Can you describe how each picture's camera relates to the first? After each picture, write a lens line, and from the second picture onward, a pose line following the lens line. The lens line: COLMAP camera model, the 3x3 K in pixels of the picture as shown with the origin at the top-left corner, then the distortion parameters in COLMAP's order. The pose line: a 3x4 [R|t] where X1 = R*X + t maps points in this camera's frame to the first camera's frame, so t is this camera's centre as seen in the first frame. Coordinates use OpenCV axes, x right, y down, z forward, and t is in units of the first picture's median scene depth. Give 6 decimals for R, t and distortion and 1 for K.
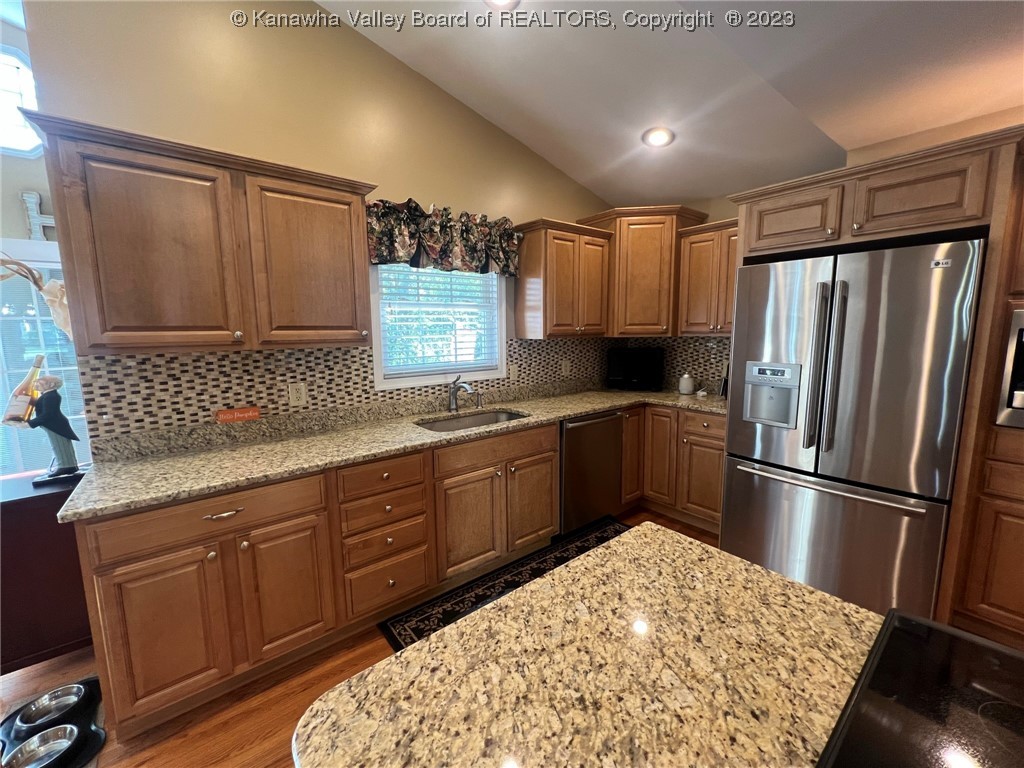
lens RADIAL K [[412.2, 0, 512.9], [0, 412.2, 383.6], [0, 0, 1]] dist [0.001238, -0.000407]
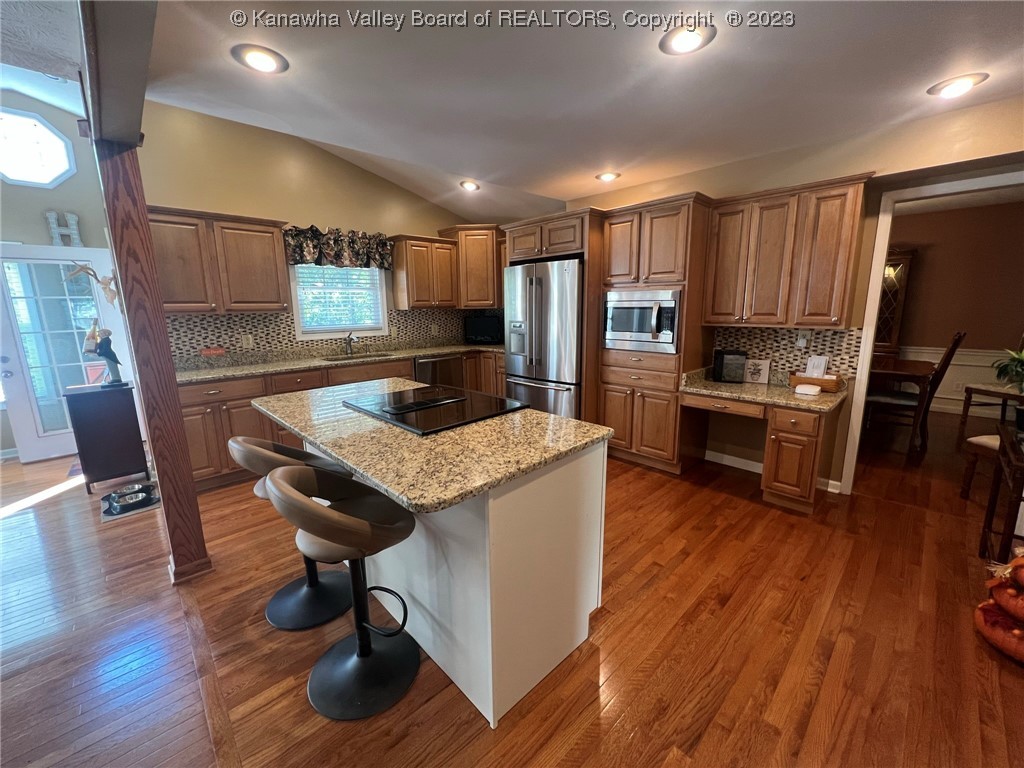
lens RADIAL K [[412.2, 0, 512.2], [0, 412.2, 383.1], [0, 0, 1]] dist [0.001238, -0.000407]
pose [[0.995670, -0.021375, 0.090463, 0.375861], [0.016780, 0.998545, 0.051249, 0.116424], [-0.091427, -0.049509, 0.994580, -0.738178]]
